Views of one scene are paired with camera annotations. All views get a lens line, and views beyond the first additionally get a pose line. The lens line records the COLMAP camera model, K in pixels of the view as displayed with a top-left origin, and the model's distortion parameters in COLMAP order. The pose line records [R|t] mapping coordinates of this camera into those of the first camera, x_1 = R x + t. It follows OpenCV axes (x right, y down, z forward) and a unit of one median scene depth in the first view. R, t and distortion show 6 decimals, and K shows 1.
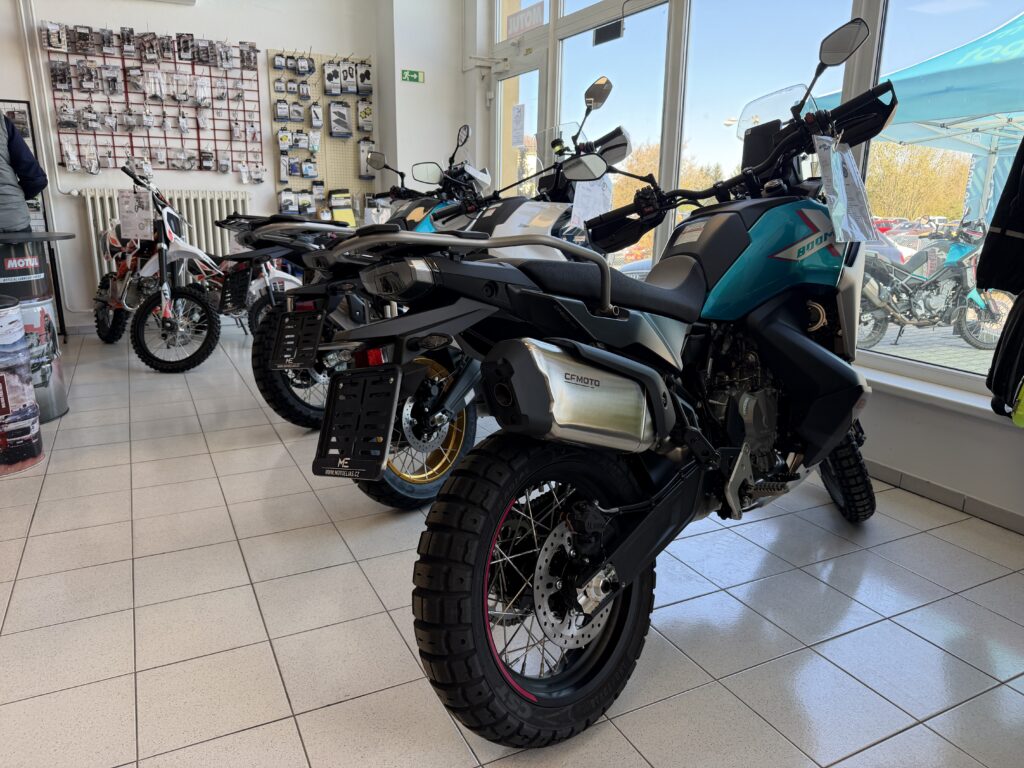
lens RADIAL K [[731.0, 0, 512.4], [0, 731.0, 391.8], [0, 0, 1]] dist [0.001370, -0.006055]
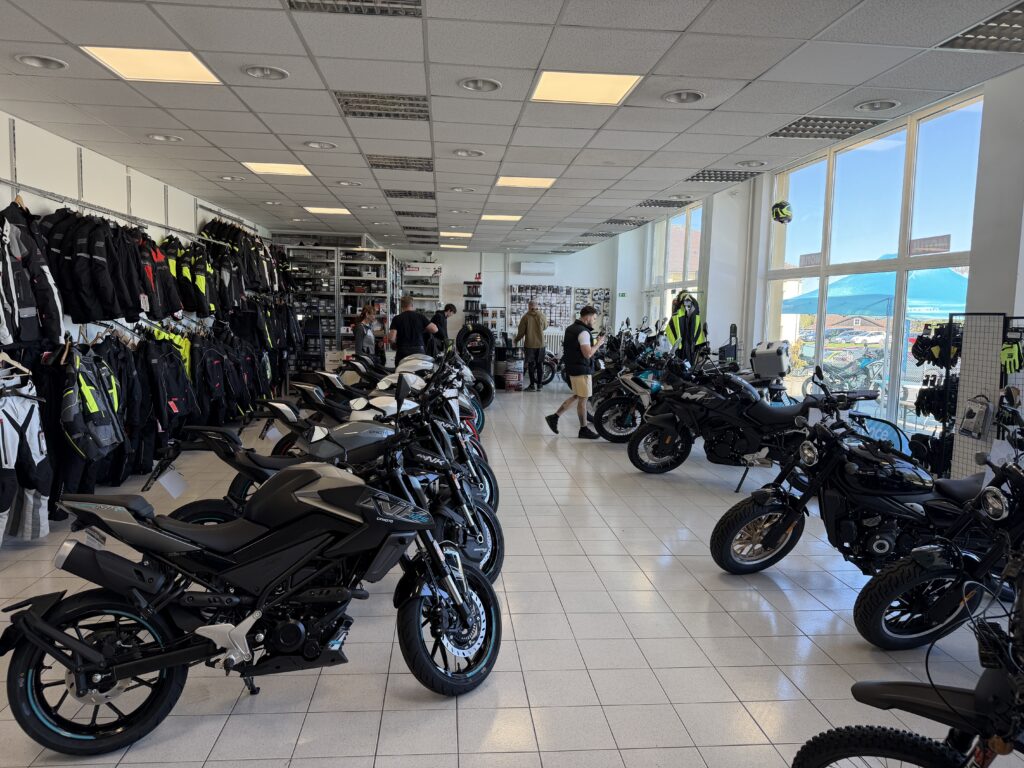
lens RADIAL K [[706.7, 0, 512.0], [0, 706.7, 384.0], [0, 0, 1]] dist [0.066095, -0.092252]
pose [[0.928064, 0.044183, -0.369791, 0.525120], [-0.102570, 0.984860, -0.139747, 0.361424], [0.358018, 0.167624, 0.918545, -1.722063]]
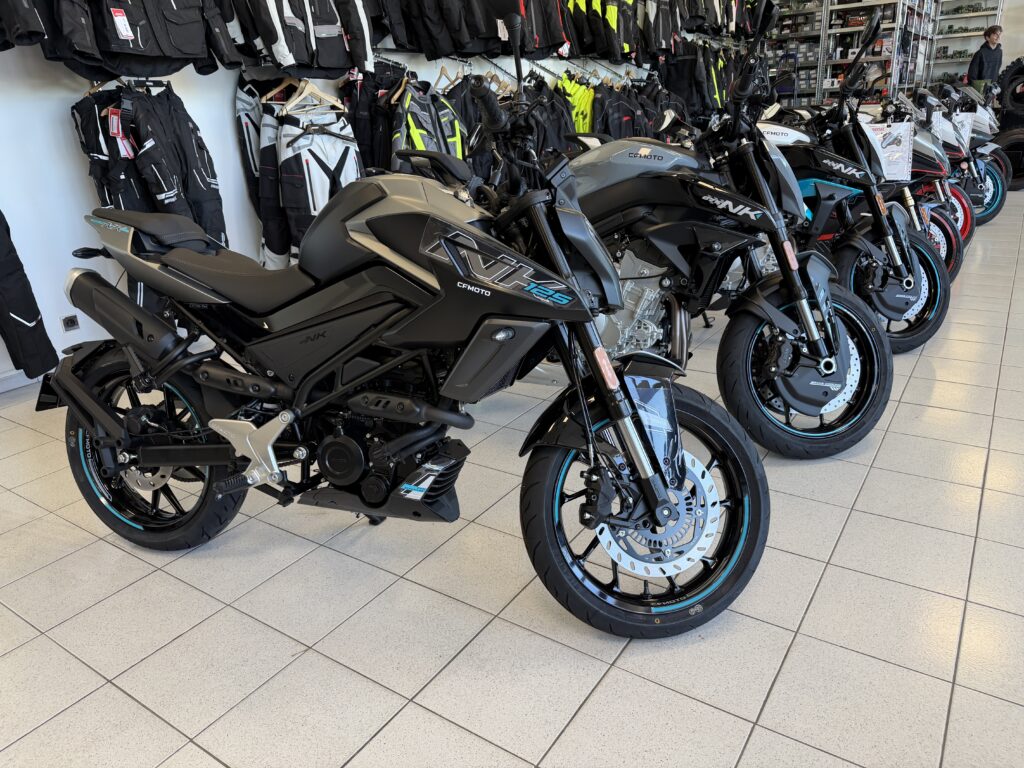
lens RADIAL K [[731.0, 0, 512.4], [0, 731.0, 391.8], [0, 0, 1]] dist [0.001370, -0.006055]
pose [[0.482541, 0.280509, -0.829740, 0.492670], [-0.165324, 0.959470, 0.228222, 0.368940], [0.860129, 0.027049, 0.509358, -1.409789]]
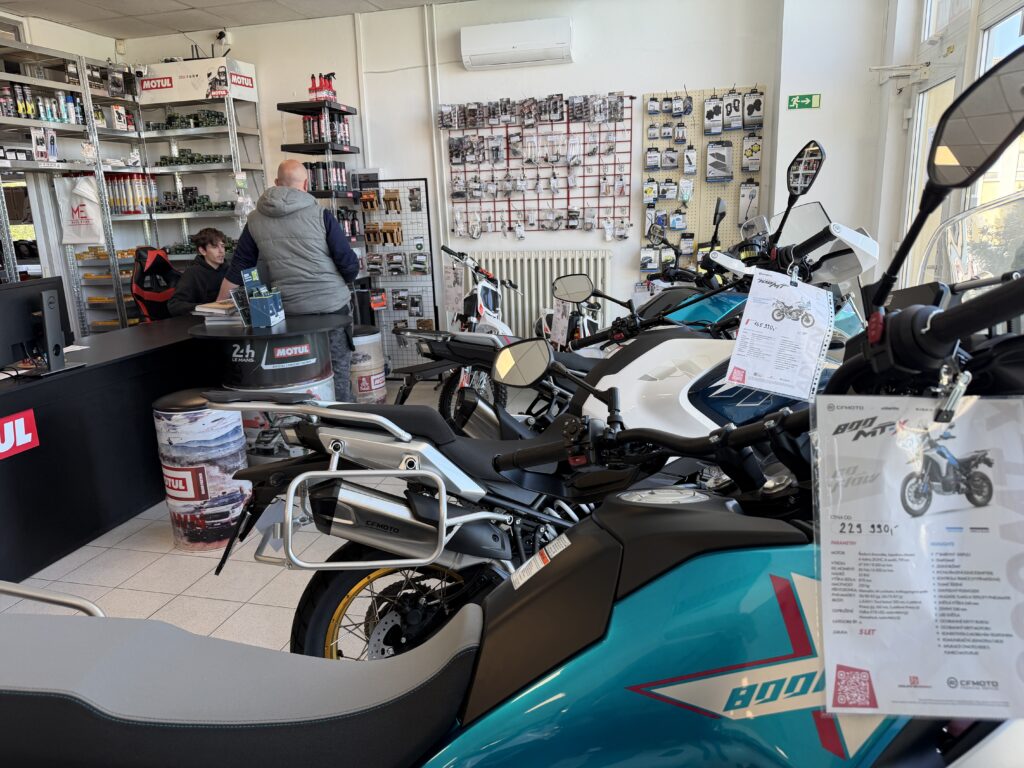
lens RADIAL K [[723.3, 0, 513.8], [0, 723.3, 405.4], [0, 0, 1]] dist [0.071101, -0.125996]
pose [[0.759737, 0.128040, -0.637500, 0.180606], [-0.120943, 0.991138, 0.054934, -0.112842], [0.638884, 0.035365, 0.768490, 0.205581]]
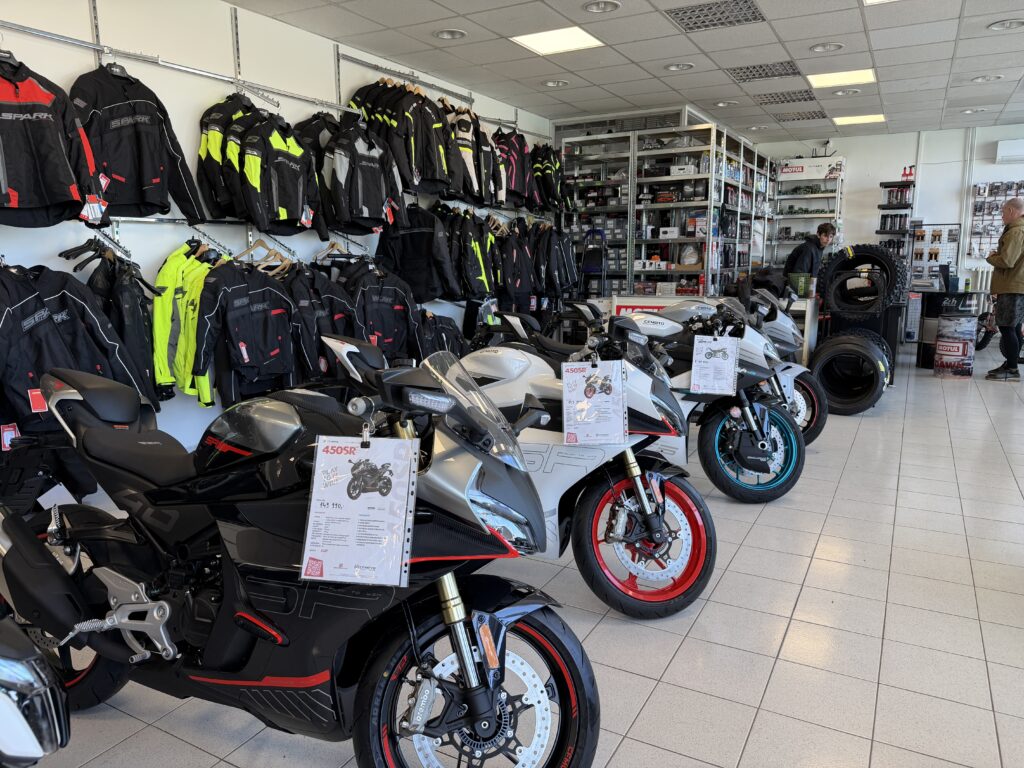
lens RADIAL K [[719.1, 0, 511.1], [0, 719.1, 397.9], [0, 0, 1]] dist [0.069894, -0.096885]
pose [[0.558503, 0.140324, -0.817547, 0.282375], [-0.195626, 0.980069, 0.034579, 0.199554], [0.806105, 0.140621, 0.574823, -0.900342]]
